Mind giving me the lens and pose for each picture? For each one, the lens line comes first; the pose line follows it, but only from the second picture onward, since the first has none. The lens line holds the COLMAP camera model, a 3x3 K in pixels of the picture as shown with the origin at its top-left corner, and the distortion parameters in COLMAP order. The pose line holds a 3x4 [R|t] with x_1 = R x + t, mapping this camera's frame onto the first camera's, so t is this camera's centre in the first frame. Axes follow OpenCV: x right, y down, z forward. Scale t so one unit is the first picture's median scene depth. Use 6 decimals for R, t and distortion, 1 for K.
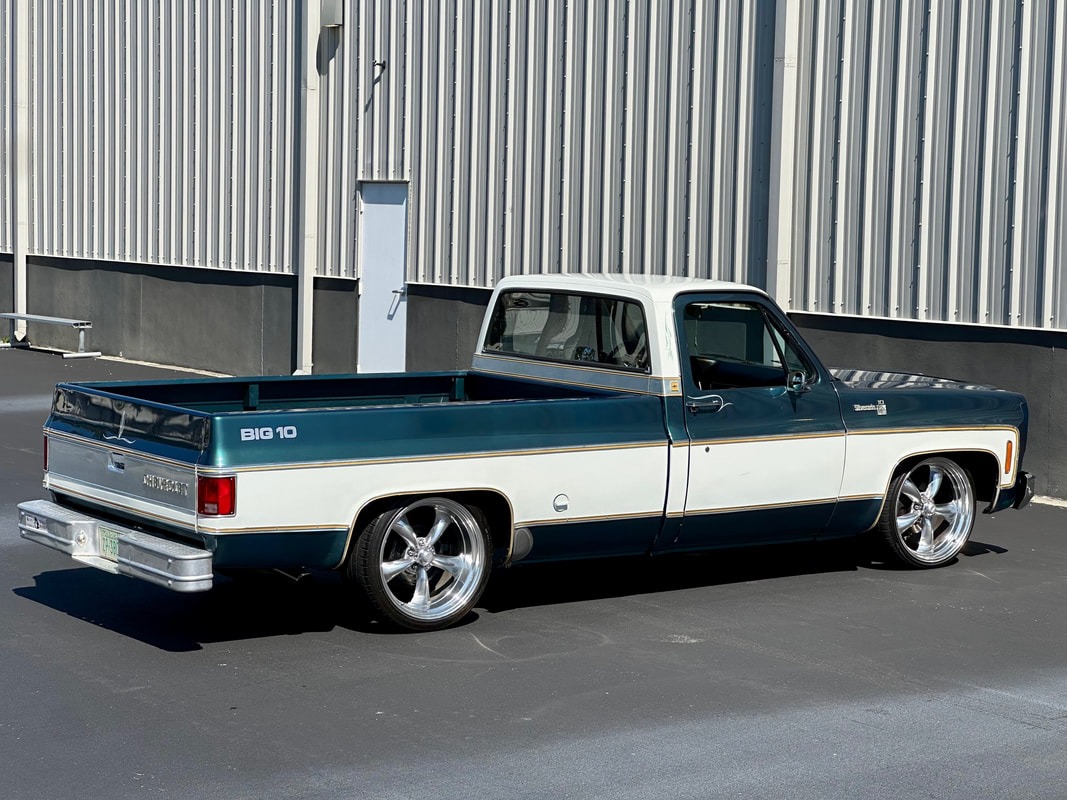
lens RADIAL K [[2383.9, 0, 533.5], [0, 2383.9, 400.0], [0, 0, 1]] dist [0.163930, 0.106054]
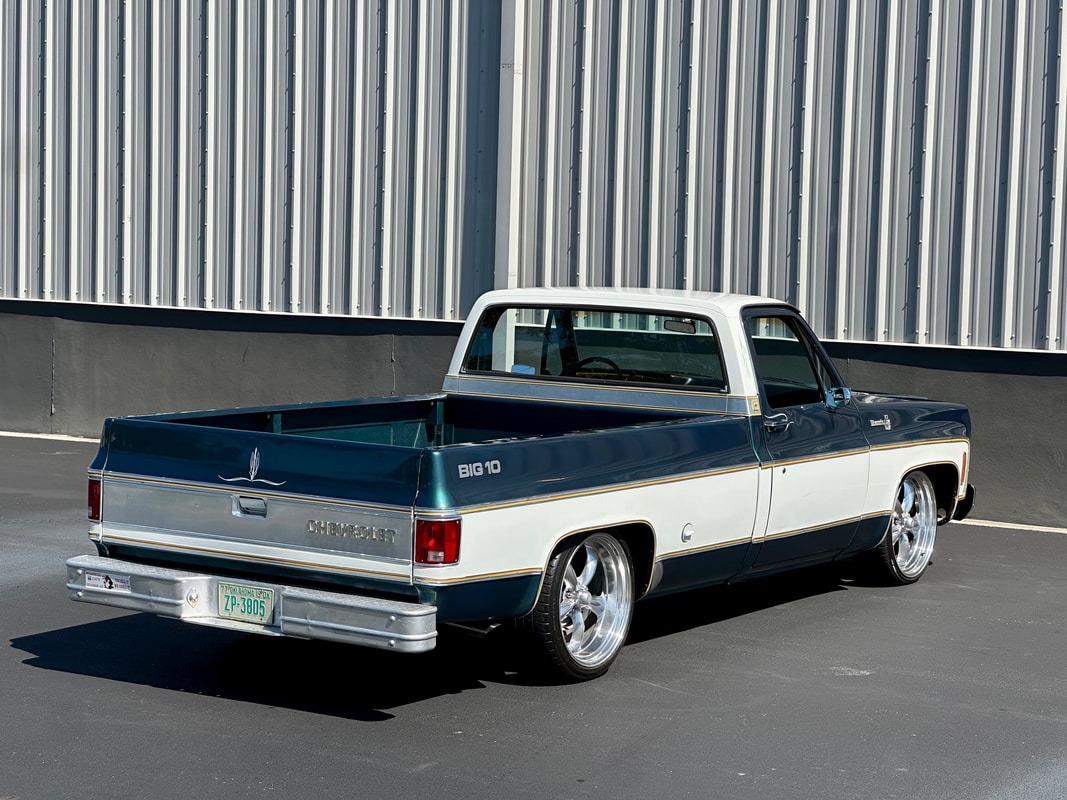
lens RADIAL K [[2390.0, 0, 533.5], [0, 2390.0, 400.0], [0, 0, 1]] dist [-0.335739, 9.186556]
pose [[0.927741, -0.021321, 0.372614, -0.394733], [0.022984, 0.999736, -0.000020, -0.010417], [-0.372516, 0.008583, 0.927986, 0.159097]]
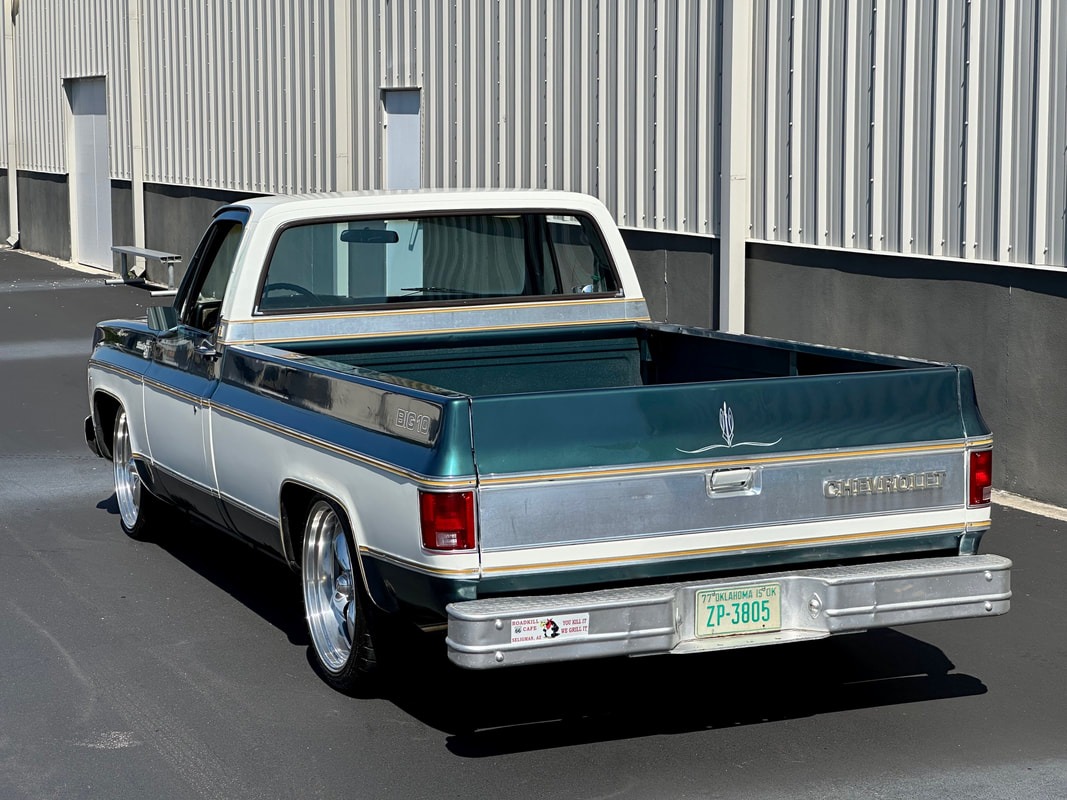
lens RADIAL K [[2390.0, 0, 533.5], [0, 2390.0, 400.0], [0, 0, 1]] dist [-0.335739, 9.186556]
pose [[0.206553, -0.128147, 0.970007, -0.798084], [0.117141, 0.987494, 0.105513, -0.069524], [-0.971398, 0.091834, 0.218981, 0.898570]]
